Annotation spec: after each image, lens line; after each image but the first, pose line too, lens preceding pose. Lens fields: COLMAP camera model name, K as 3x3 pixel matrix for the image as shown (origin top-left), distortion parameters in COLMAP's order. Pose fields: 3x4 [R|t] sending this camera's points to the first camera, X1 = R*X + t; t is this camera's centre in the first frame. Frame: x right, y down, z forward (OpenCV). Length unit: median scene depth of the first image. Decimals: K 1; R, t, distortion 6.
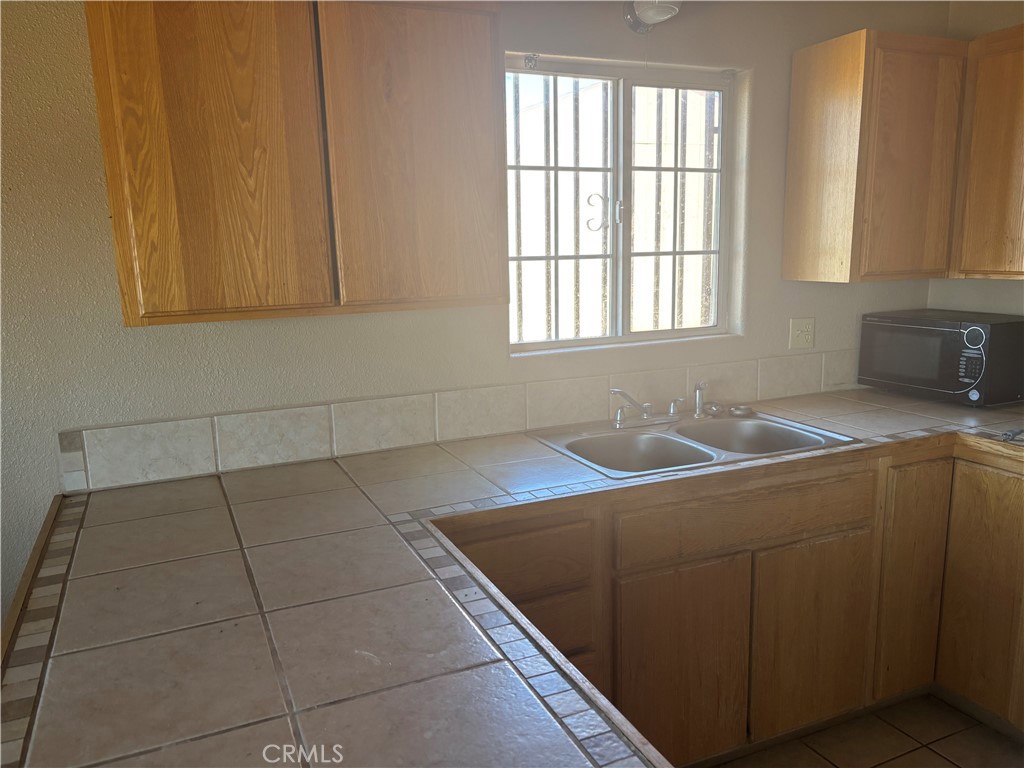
lens RADIAL K [[757.8, 0, 513.9], [0, 757.8, 397.7], [0, 0, 1]] dist [0.038644, -0.006248]
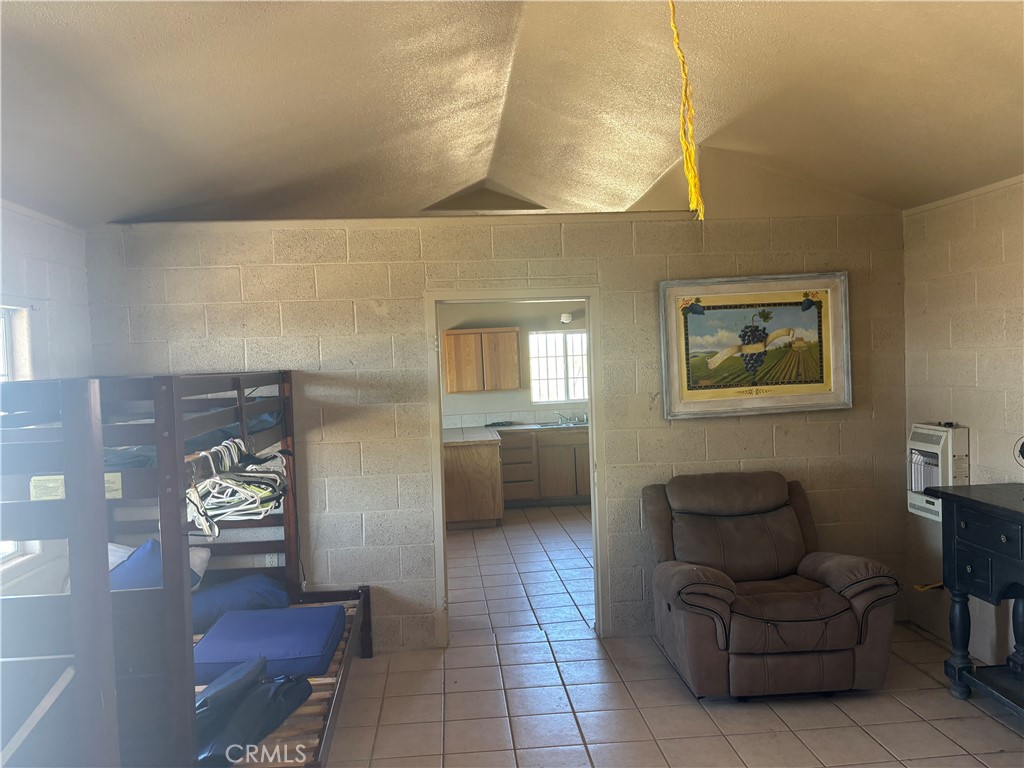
lens RADIAL K [[770.4, 0, 505.5], [0, 770.4, 397.1], [0, 0, 1]] dist [0.004480, 0.002043]
pose [[0.940810, -0.002815, -0.338922, 1.148306], [-0.044074, 0.990459, -0.130569, 0.408615], [0.336055, 0.137779, 0.931710, -2.601278]]
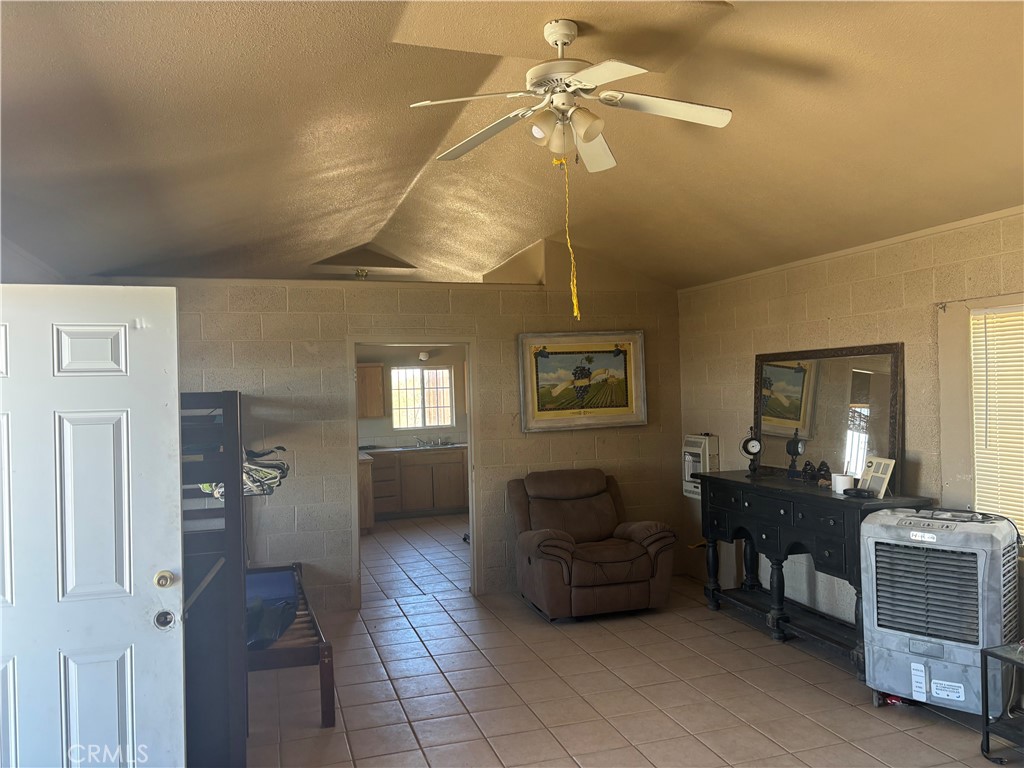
lens RADIAL K [[757.8, 0, 513.9], [0, 757.8, 397.7], [0, 0, 1]] dist [0.038644, -0.006248]
pose [[0.994705, -0.010284, -0.102253, 1.115059], [-0.008633, 0.983102, -0.182857, 0.547387], [0.102405, 0.182771, 0.977808, -3.218303]]
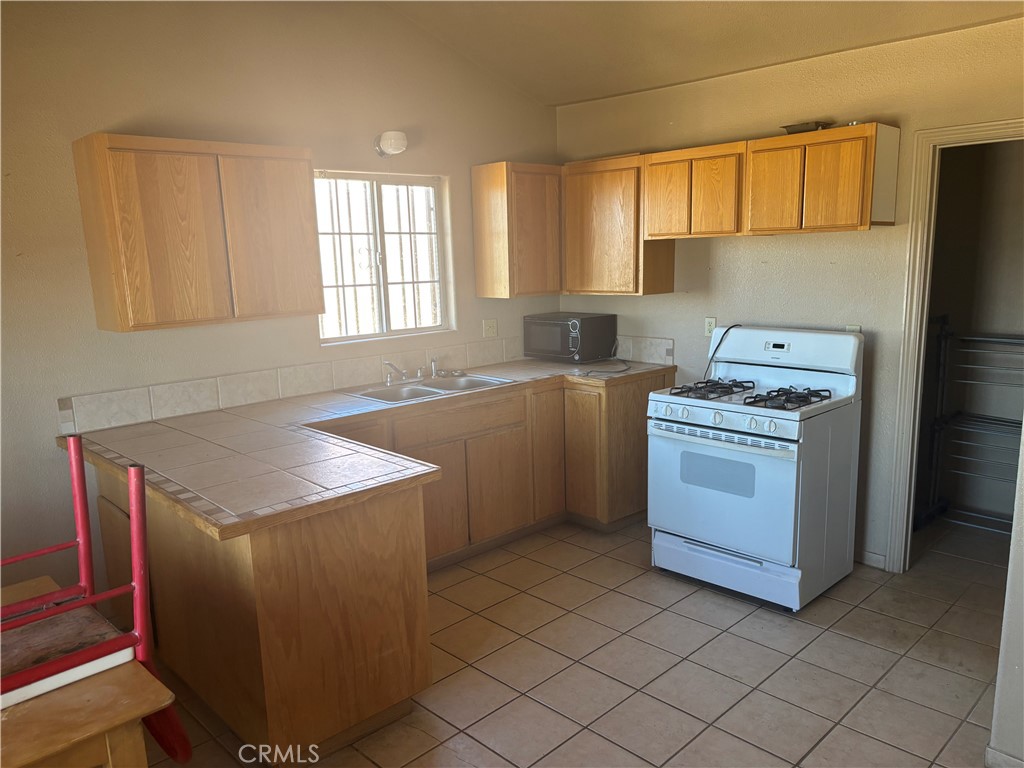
lens RADIAL K [[757.8, 0, 513.9], [0, 757.8, 397.7], [0, 0, 1]] dist [0.038644, -0.006248]
pose [[0.943436, -0.066518, 0.324813, -0.147168], [0.071903, 0.997401, -0.004588, 0.091405], [-0.323664, 0.027684, 0.945767, -0.679672]]
